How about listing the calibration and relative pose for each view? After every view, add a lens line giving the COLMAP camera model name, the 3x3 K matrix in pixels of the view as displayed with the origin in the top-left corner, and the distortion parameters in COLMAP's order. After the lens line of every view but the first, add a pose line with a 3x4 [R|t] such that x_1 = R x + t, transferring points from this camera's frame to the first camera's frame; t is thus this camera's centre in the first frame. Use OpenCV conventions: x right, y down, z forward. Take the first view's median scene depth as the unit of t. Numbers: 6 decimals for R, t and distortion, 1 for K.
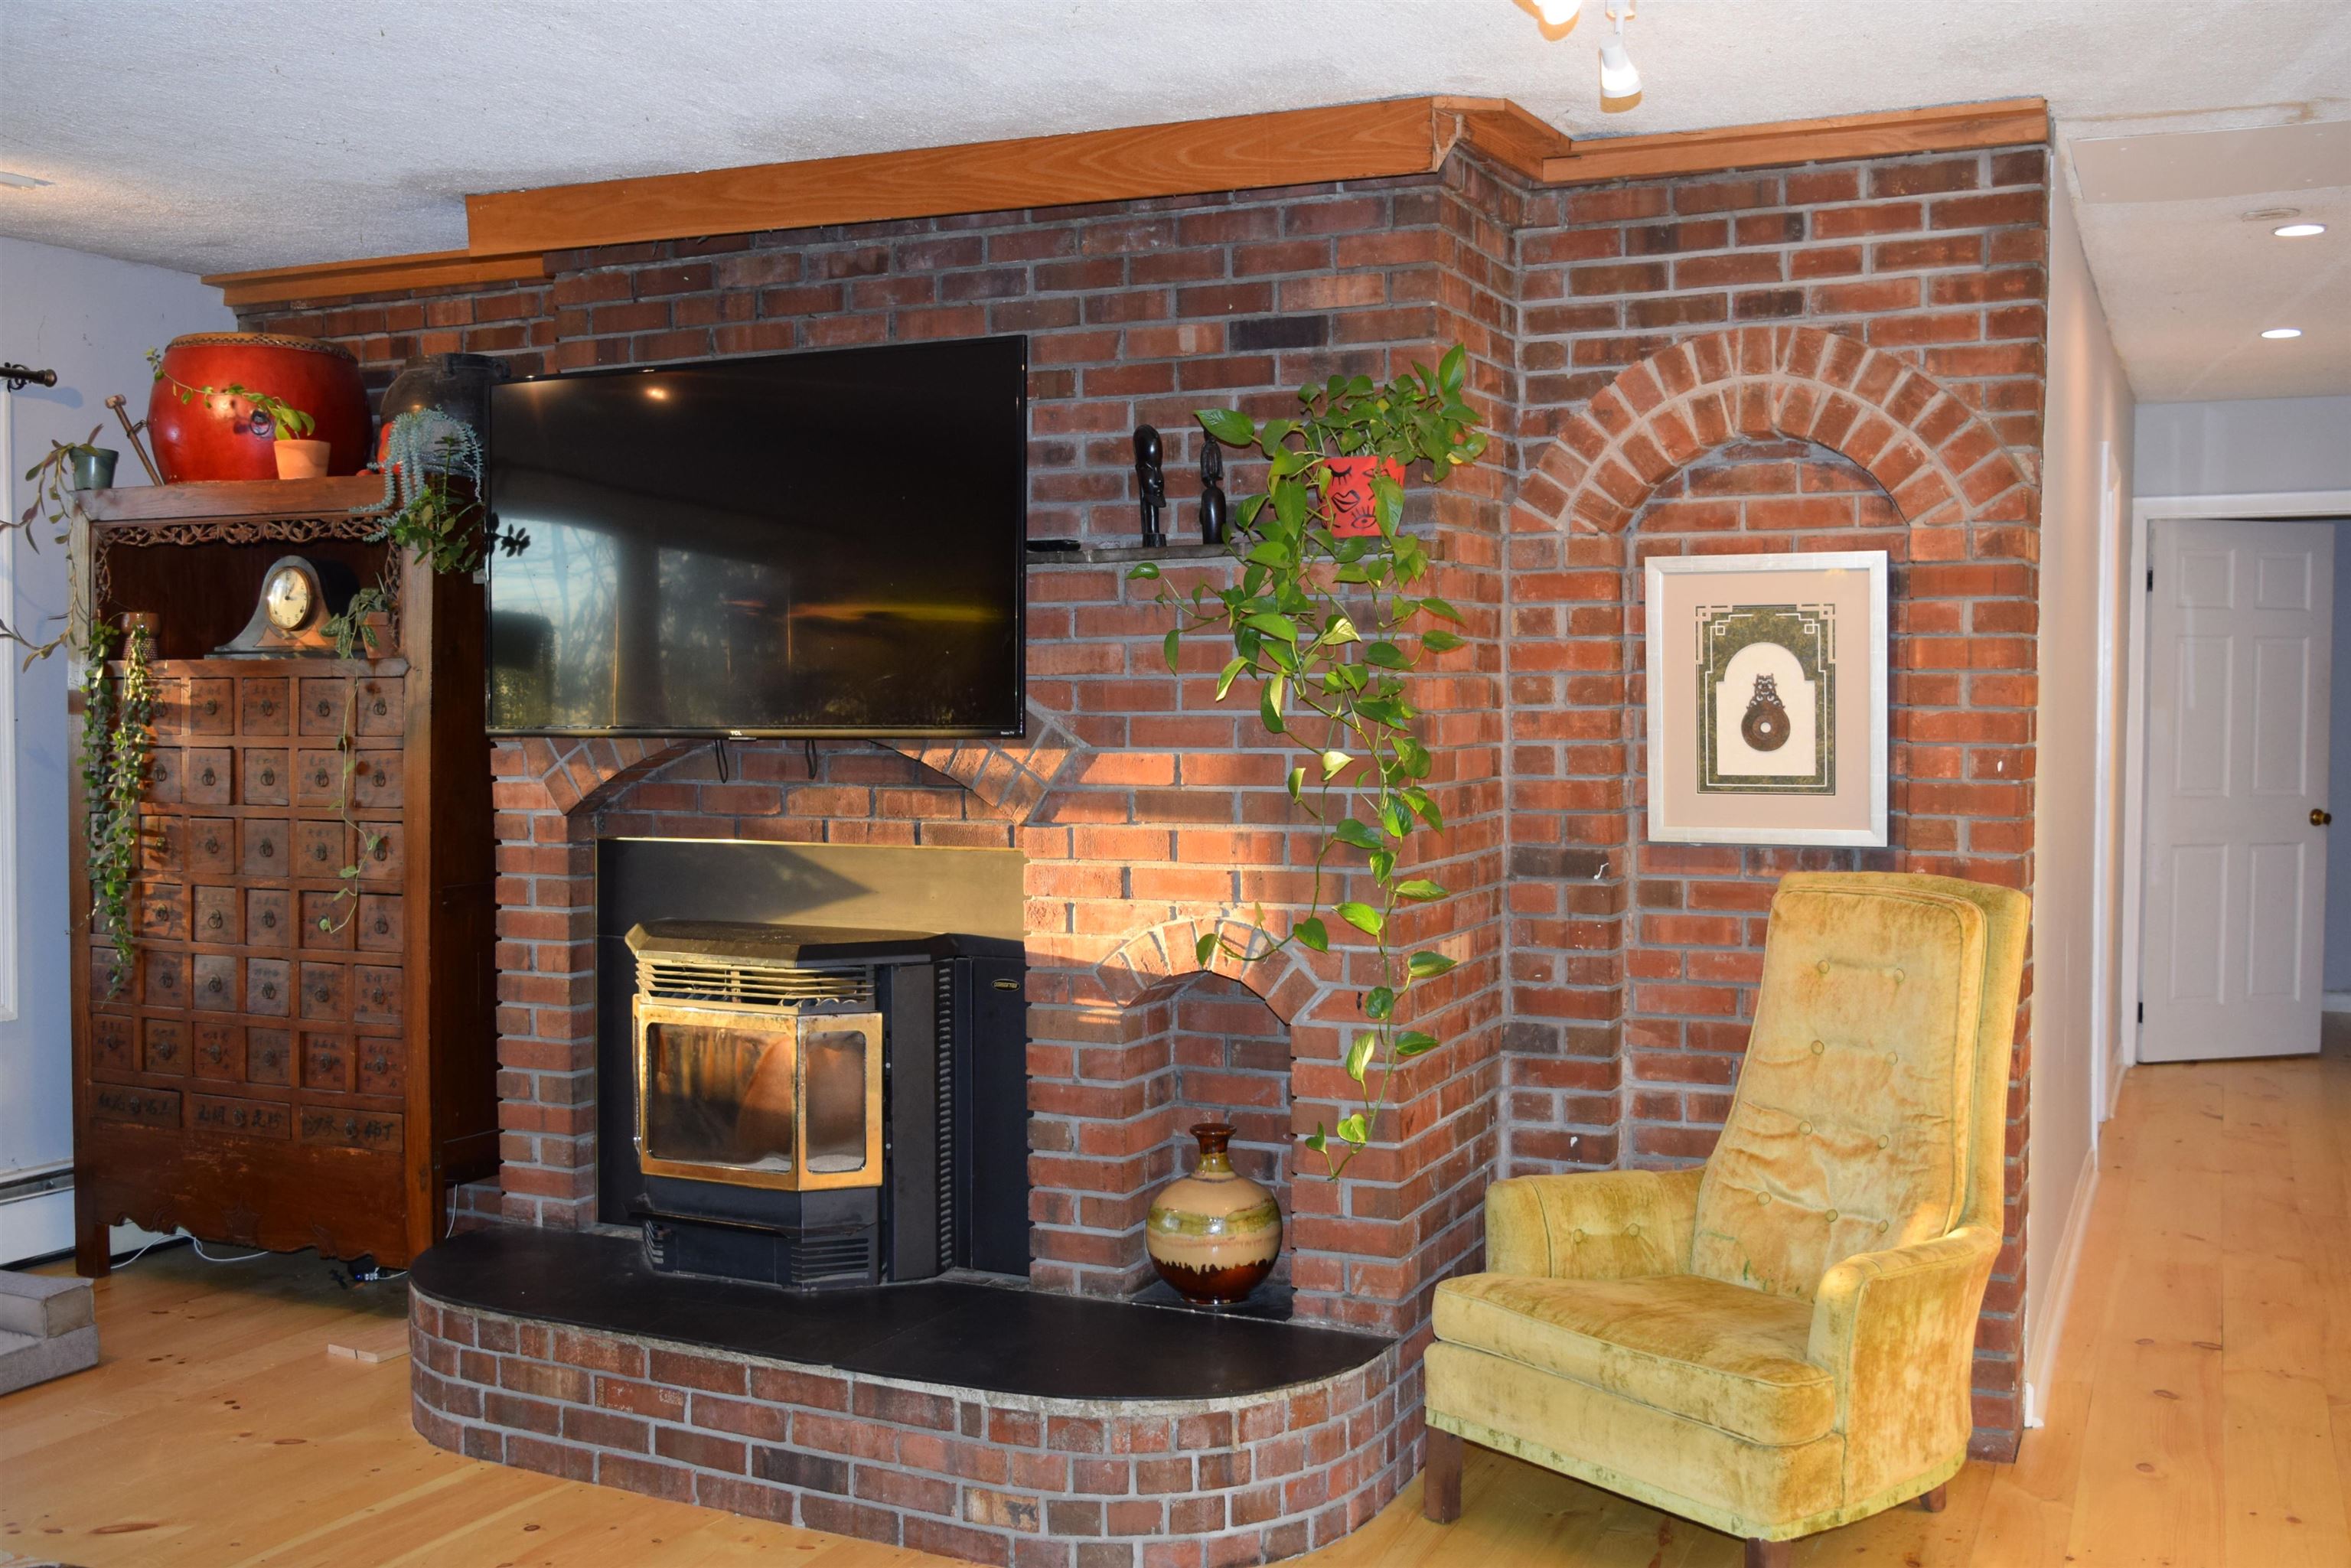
lens RADIAL K [[2290.7, 0, 1193.0], [0, 2290.7, 757.0], [0, 0, 1]] dist [-0.030339, 0.000000]
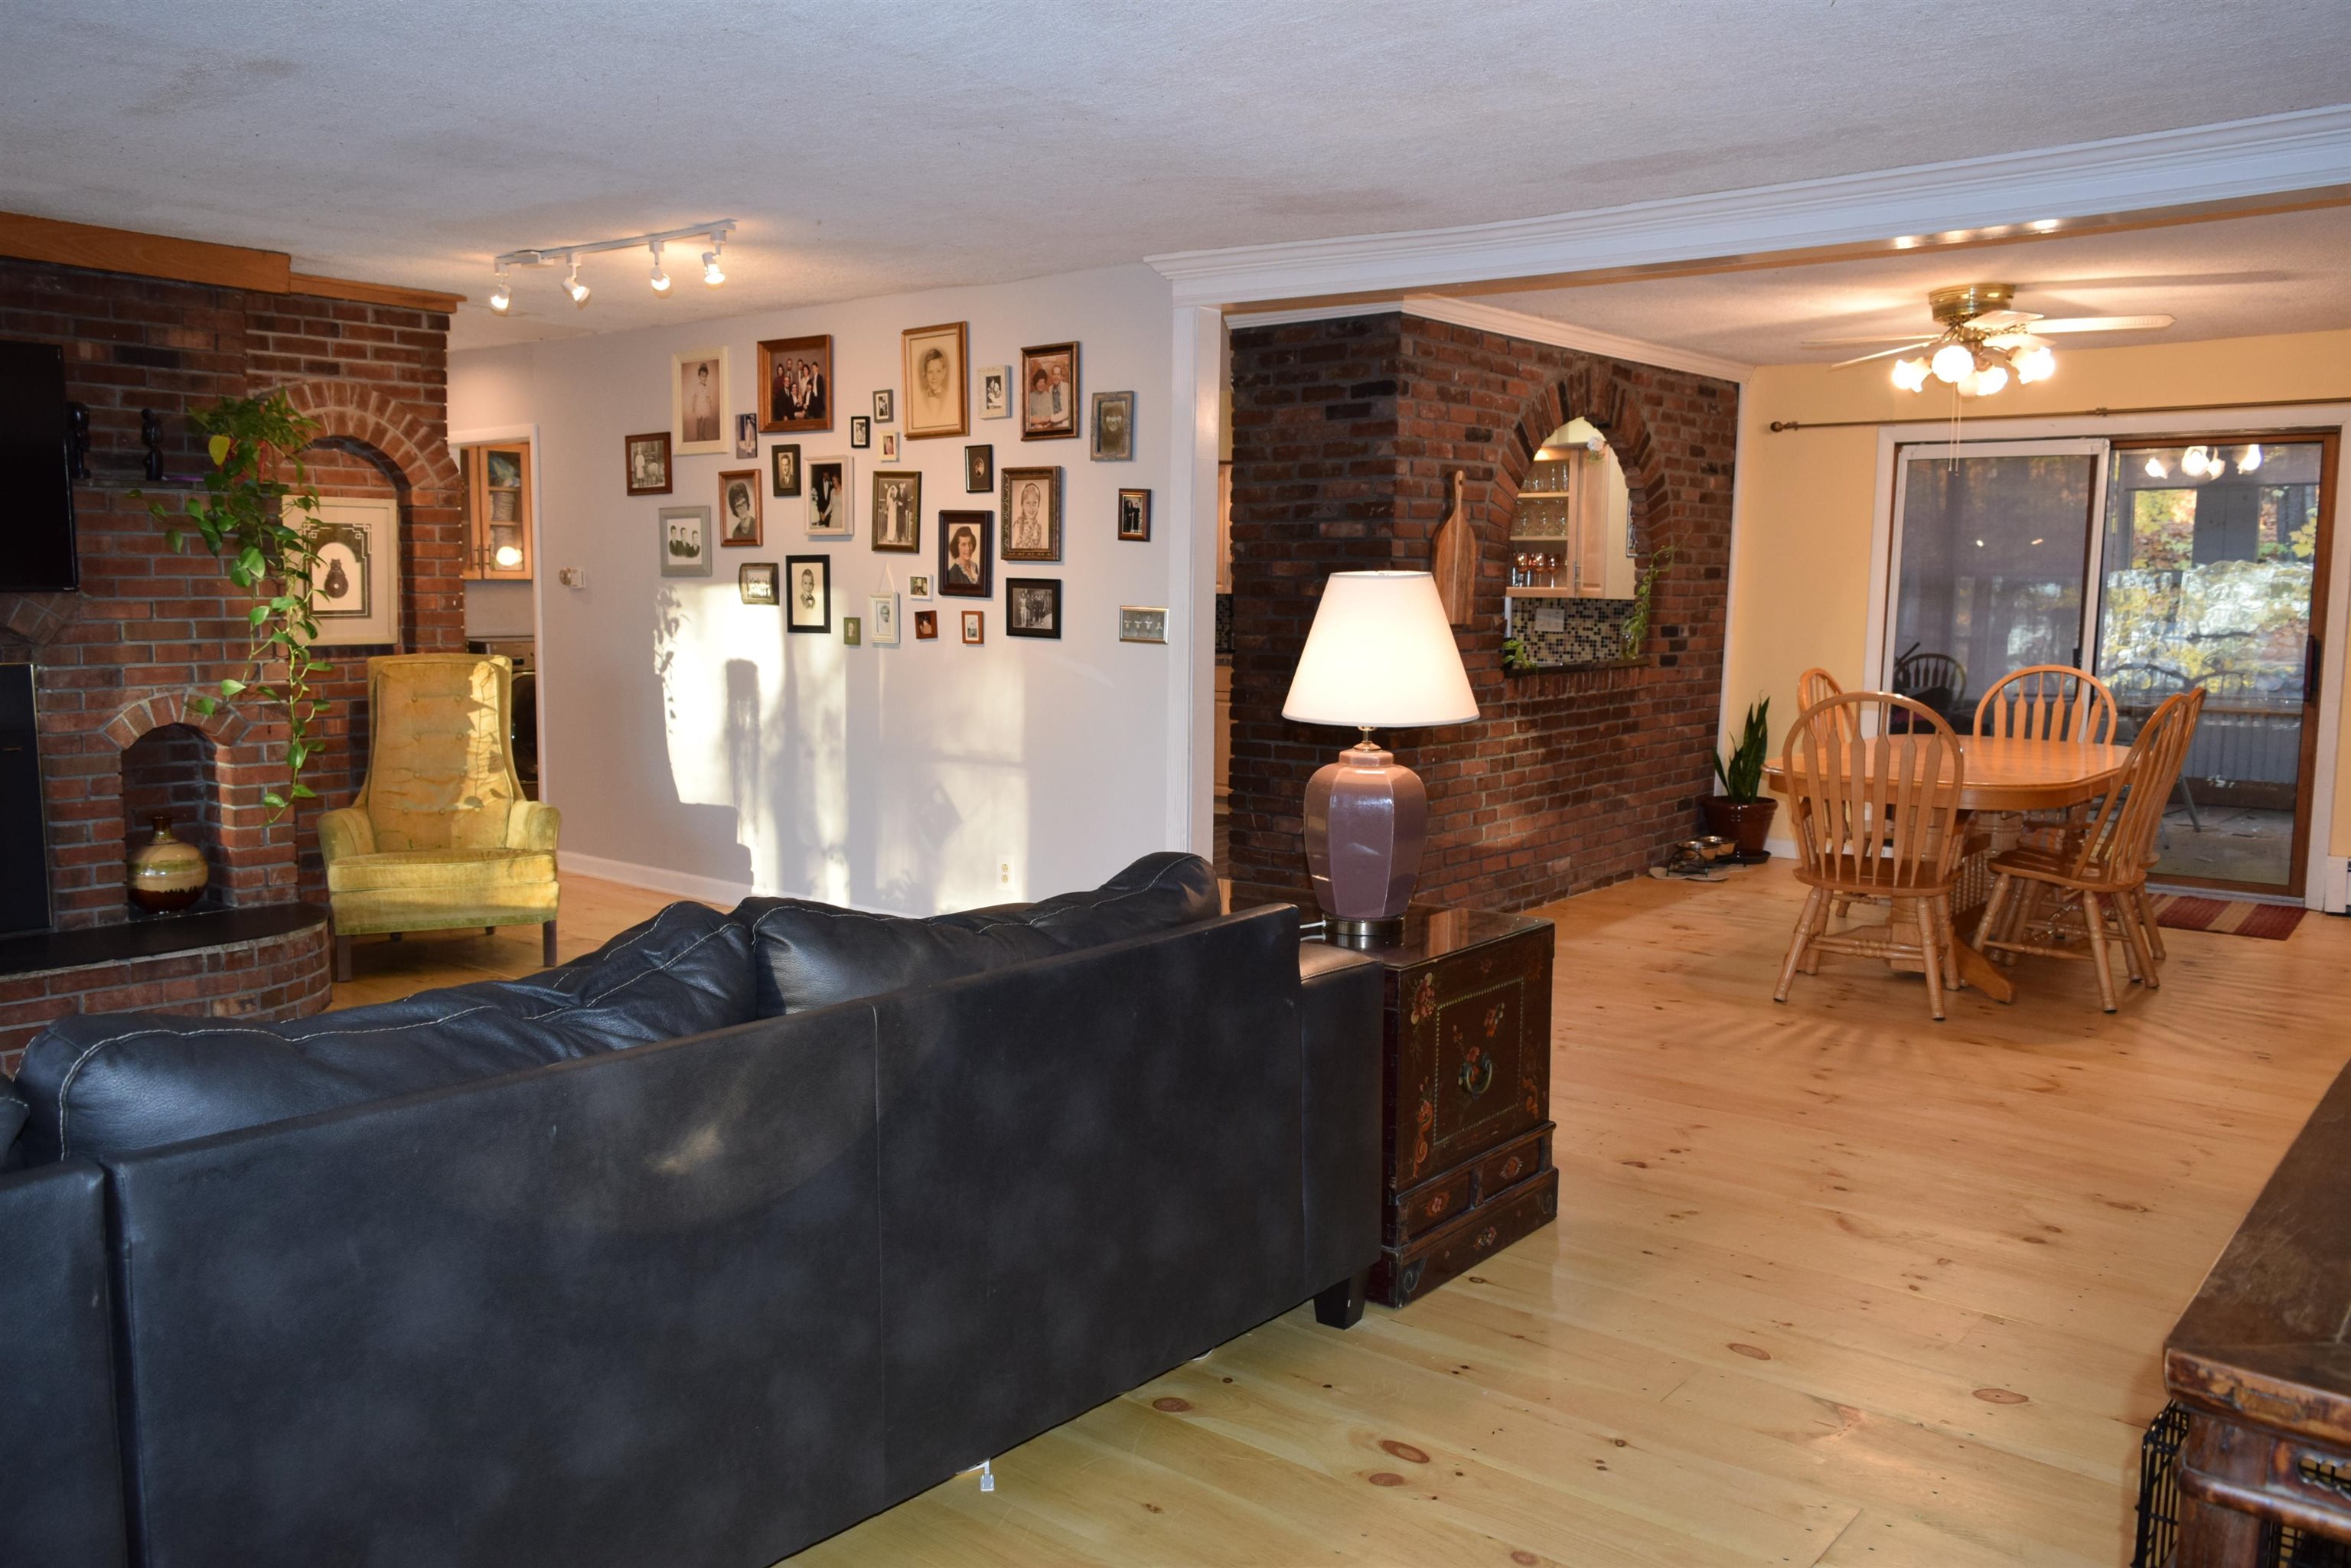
lens RADIAL K [[1834.5, 0, 1182.7], [0, 1834.5, 784.2], [0, 0, 1]] dist [-0.014785, 0.003916]
pose [[0.249057, -0.103642, 0.962927, -1.124332], [0.020281, 0.994598, 0.101805, 0.011555], [-0.968276, -0.005826, 0.249813, -0.104353]]
